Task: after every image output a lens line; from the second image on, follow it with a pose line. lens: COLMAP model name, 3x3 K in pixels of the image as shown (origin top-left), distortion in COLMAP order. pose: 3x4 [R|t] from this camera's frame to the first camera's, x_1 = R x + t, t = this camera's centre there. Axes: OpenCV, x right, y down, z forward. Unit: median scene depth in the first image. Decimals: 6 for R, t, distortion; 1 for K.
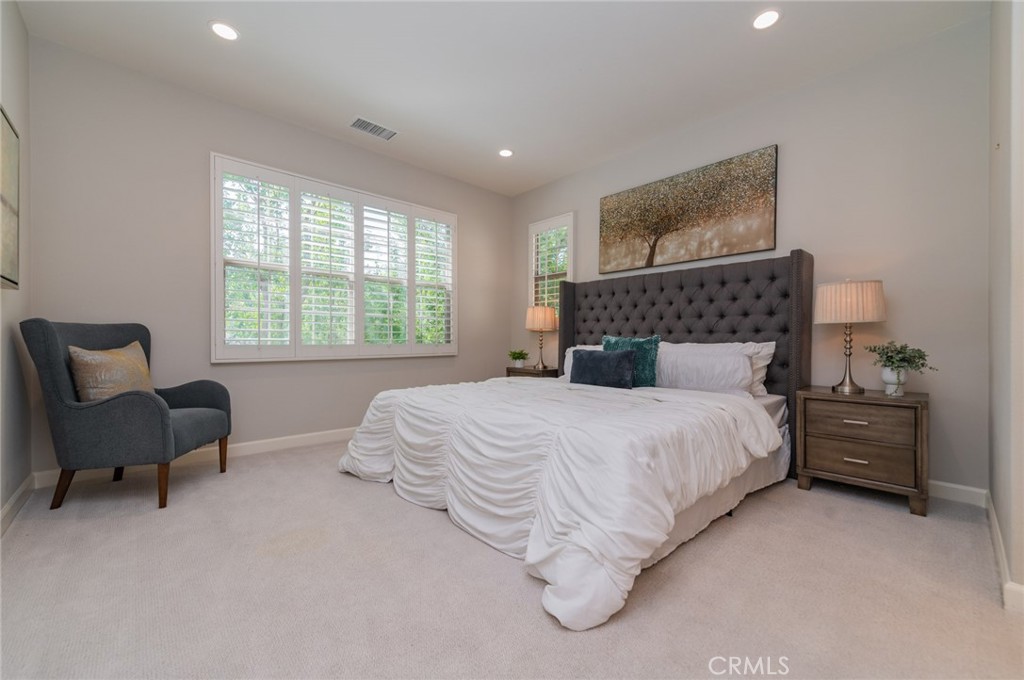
lens RADIAL K [[407.3, 0, 512.9], [0, 407.3, 339.7], [0, 0, 1]] dist [0.016989, -0.003032]
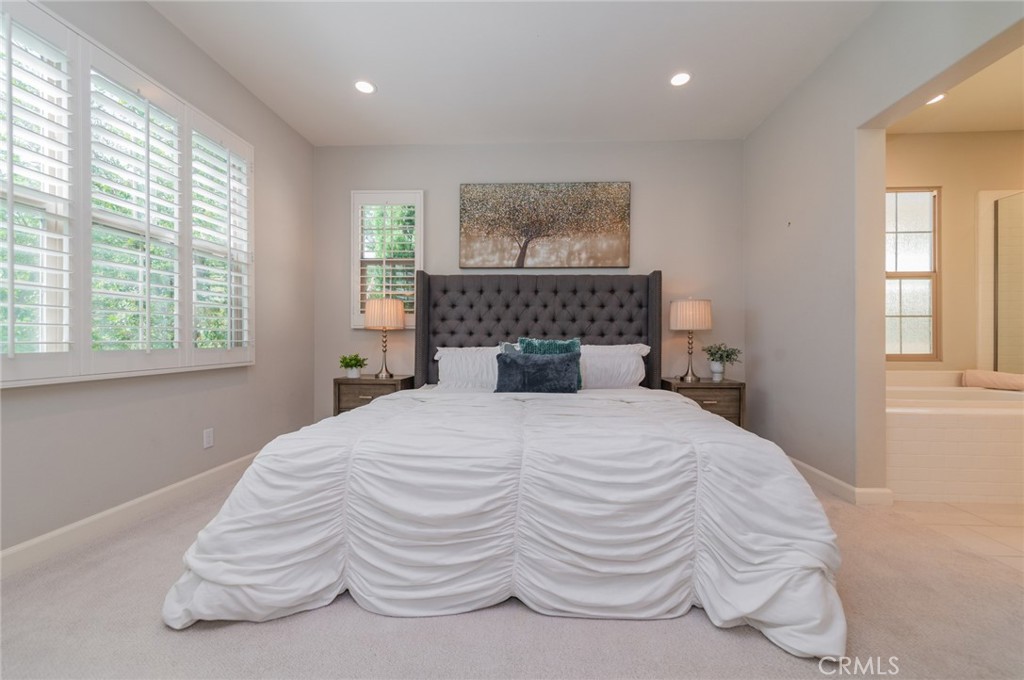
lens RADIAL K [[407.3, 0, 518.5], [0, 407.3, 338.0], [0, 0, 1]] dist [0.016989, -0.003032]
pose [[0.707487, 0.009964, 0.706656, -0.396024], [-0.002681, 0.999931, -0.011416, 0.002352], [-0.706721, 0.006182, 0.707465, 0.336634]]
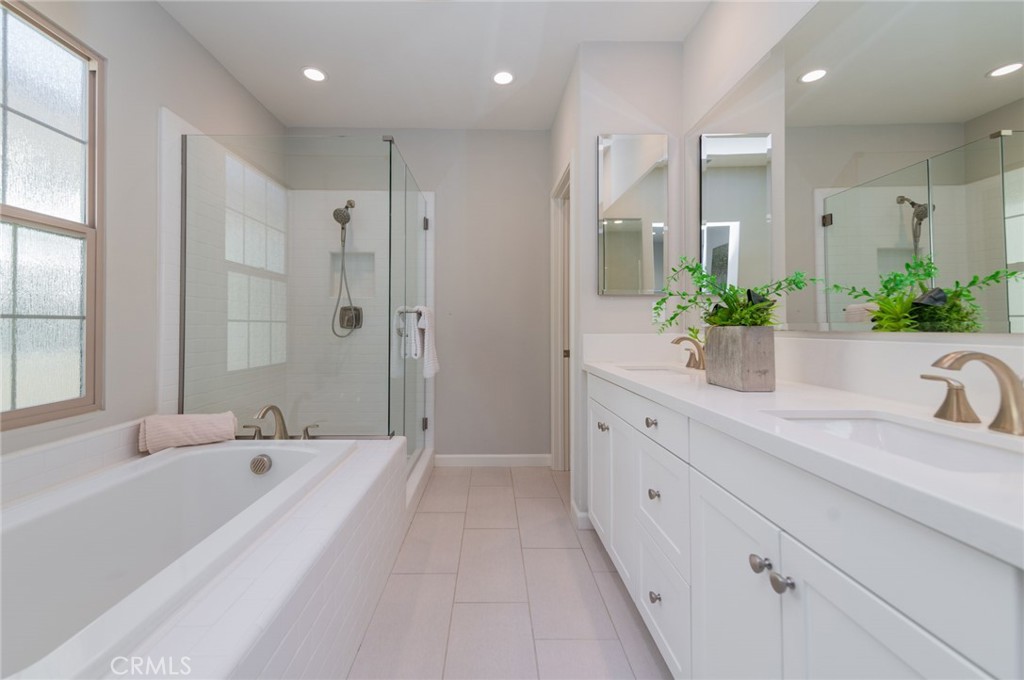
lens RADIAL K [[407.3, 0, 490.3], [0, 407.3, 321.5], [0, 0, 1]] dist [0.016989, -0.003032]
pose [[-0.741651, 0.013360, 0.670653, 0.401897], [0.004404, 0.999877, -0.015047, -0.054820], [-0.670771, -0.008206, -0.741619, 0.379336]]
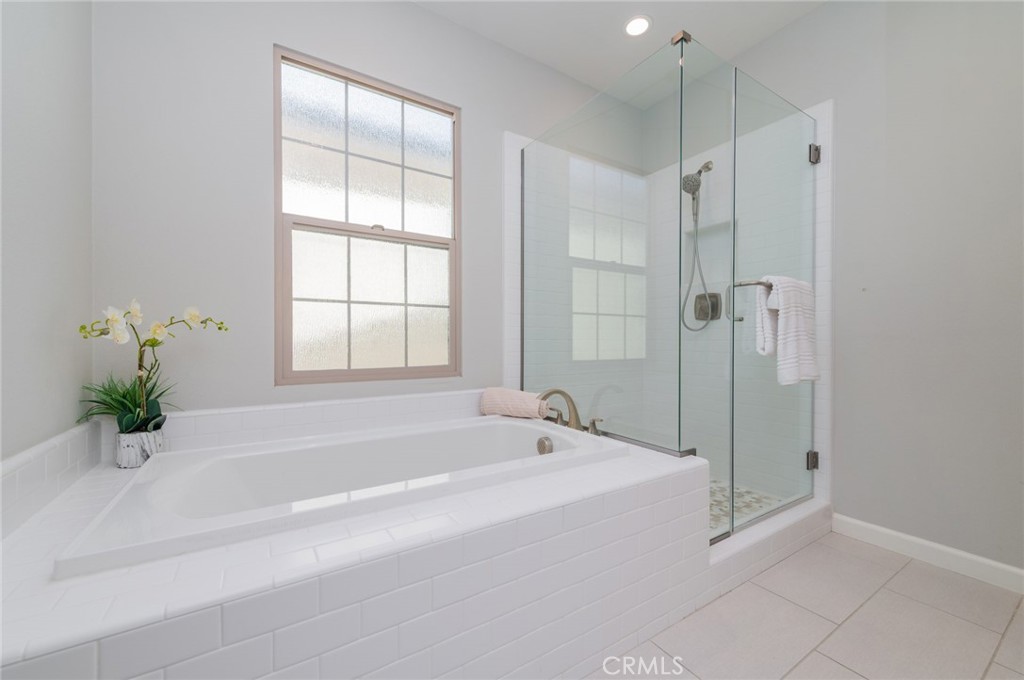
lens RADIAL K [[407.3, 0, 513.2], [0, 407.3, 341.4], [0, 0, 1]] dist [0.016989, -0.003032]
pose [[0.163351, 0.005701, 0.986552, 0.458999], [-0.002480, 0.999983, -0.005368, -0.008033], [-0.986565, -0.001570, 0.163363, 0.119357]]
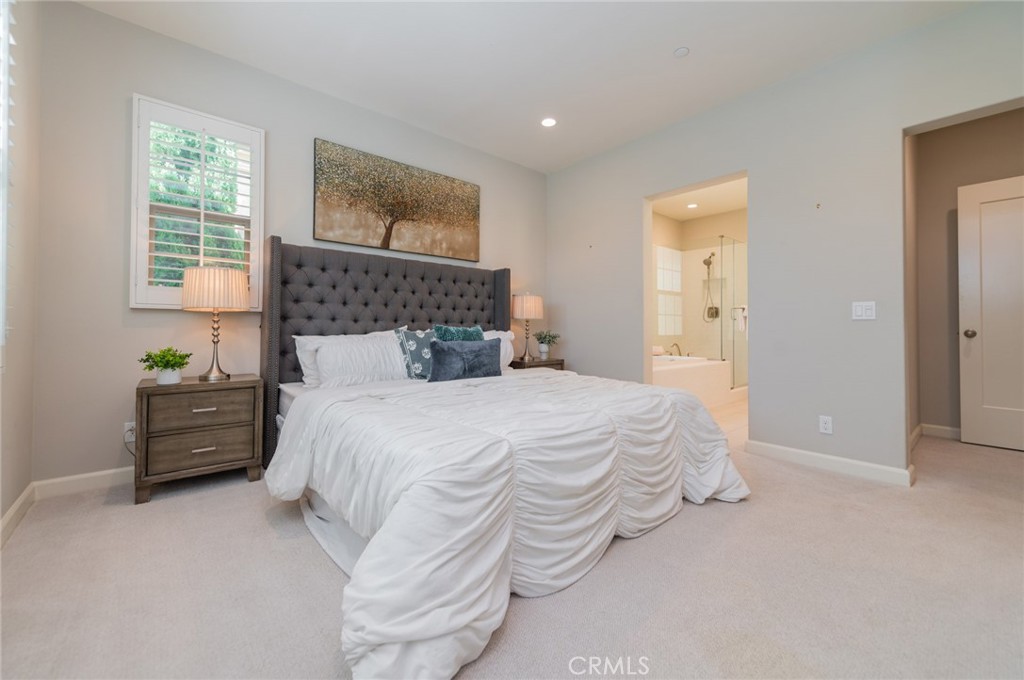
lens RADIAL K [[407.3, 0, 521.1], [0, 407.3, 321.7], [0, 0, 1]] dist [0.016989, -0.003032]
pose [[0.018337, 0.019779, 0.999636, -0.625669], [-0.001055, 0.999804, -0.019763, 0.002290], [-0.999831, -0.000692, 0.018354, 0.743745]]
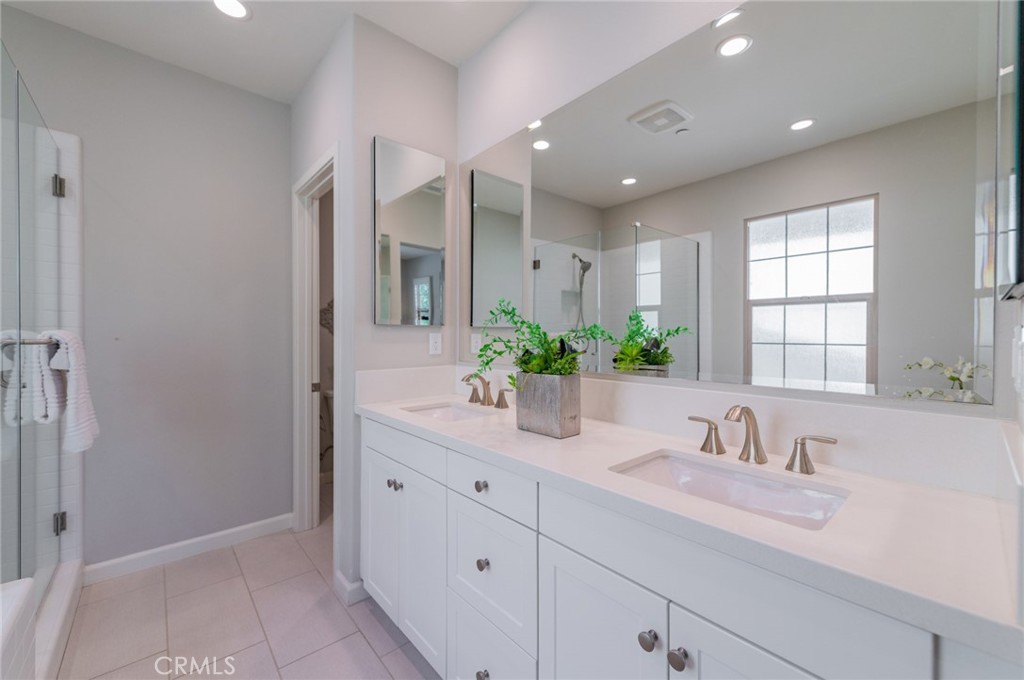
lens RADIAL K [[407.3, 0, 505.5], [0, 407.3, 345.1], [0, 0, 1]] dist [0.016989, -0.003032]
pose [[-0.999641, 0.001573, 0.026733, 0.521386], [0.002049, 0.999839, 0.017803, -0.089625], [-0.026701, 0.017852, -0.999484, 0.331489]]
